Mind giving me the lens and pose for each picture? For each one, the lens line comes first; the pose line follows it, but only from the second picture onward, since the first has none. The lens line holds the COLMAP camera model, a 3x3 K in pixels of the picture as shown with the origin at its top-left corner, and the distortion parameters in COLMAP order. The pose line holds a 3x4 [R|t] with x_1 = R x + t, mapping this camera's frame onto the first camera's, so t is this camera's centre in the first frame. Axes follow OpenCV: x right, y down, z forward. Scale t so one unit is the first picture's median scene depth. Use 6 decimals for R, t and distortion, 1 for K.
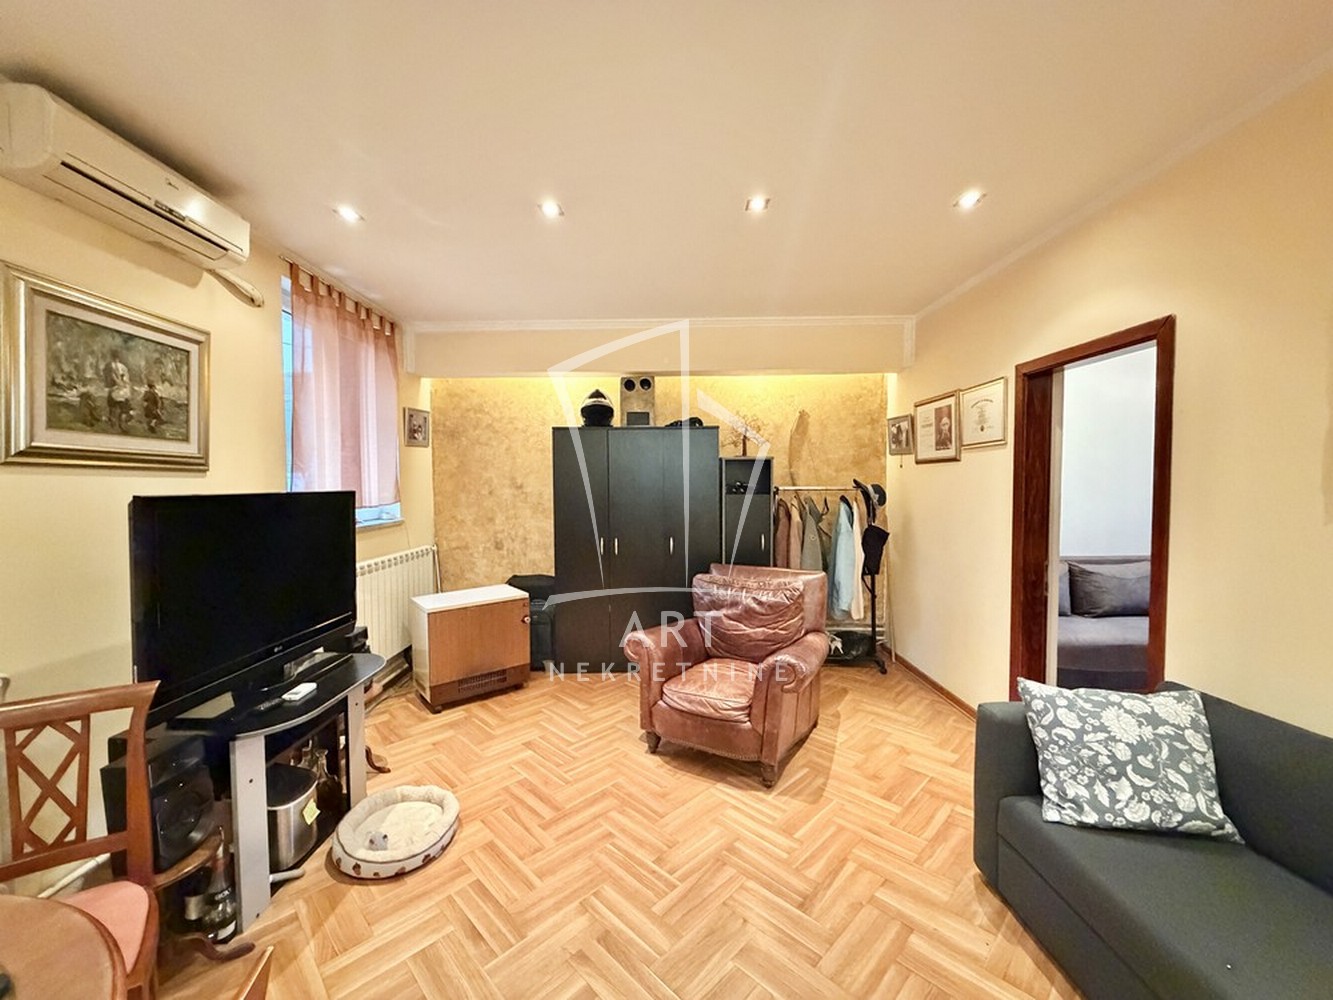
lens RADIAL K [[530.5, 0, 662.5], [0, 530.5, 502.9], [0, 0, 1]] dist [-0.000649, 0.000034]
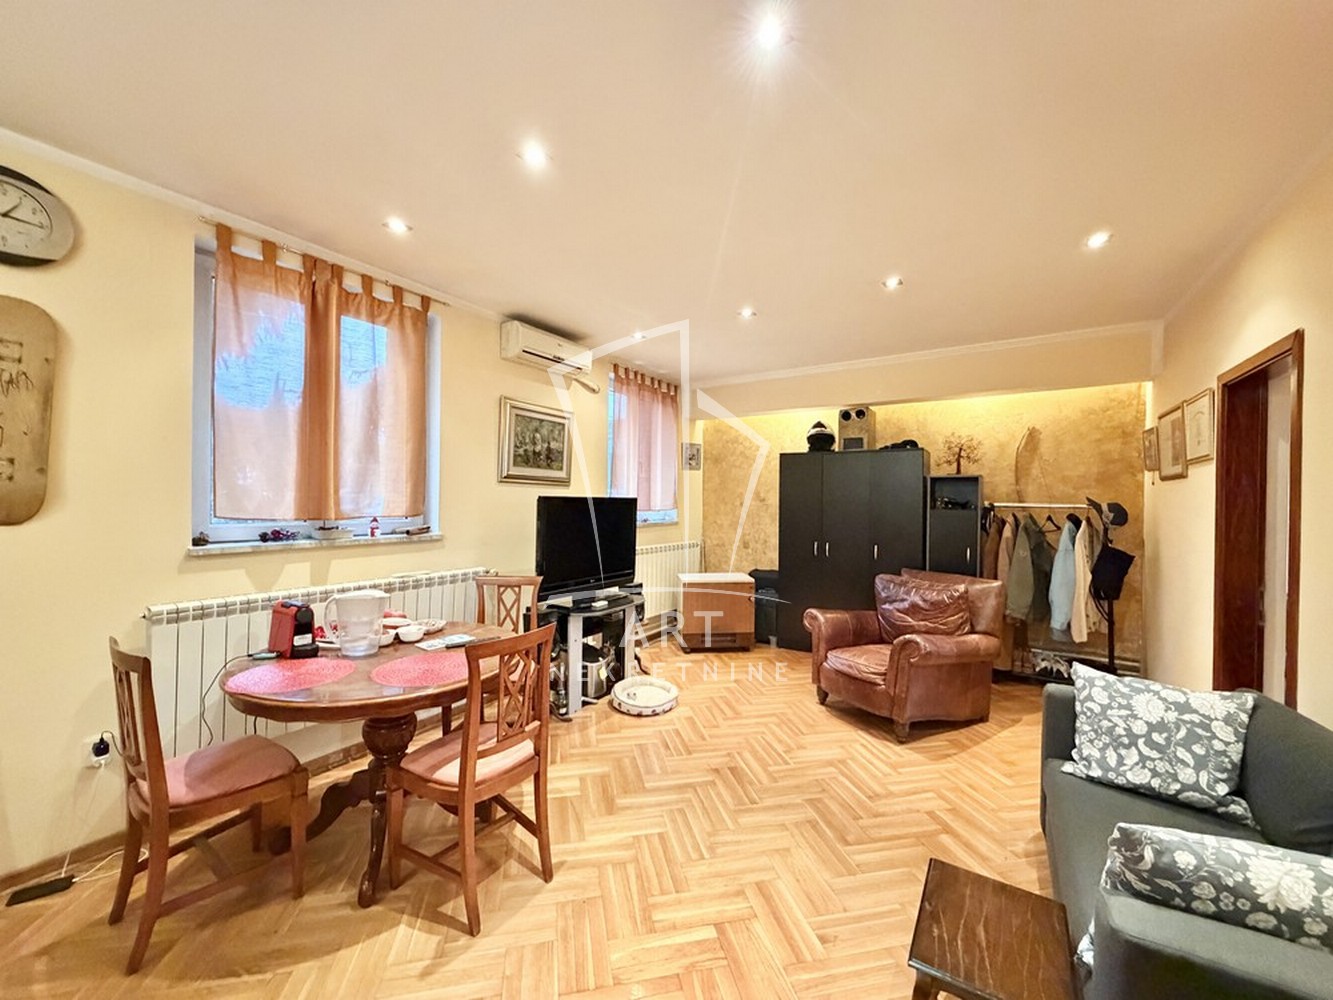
lens RADIAL K [[530.5, 0, 662.5], [0, 530.5, 502.9], [0, 0, 1]] dist [-0.000649, 0.000034]
pose [[0.840840, 0.018951, -0.540953, 0.449551], [-0.038006, 0.998987, -0.024079, 0.034395], [0.539949, 0.040806, 0.840708, -0.412831]]
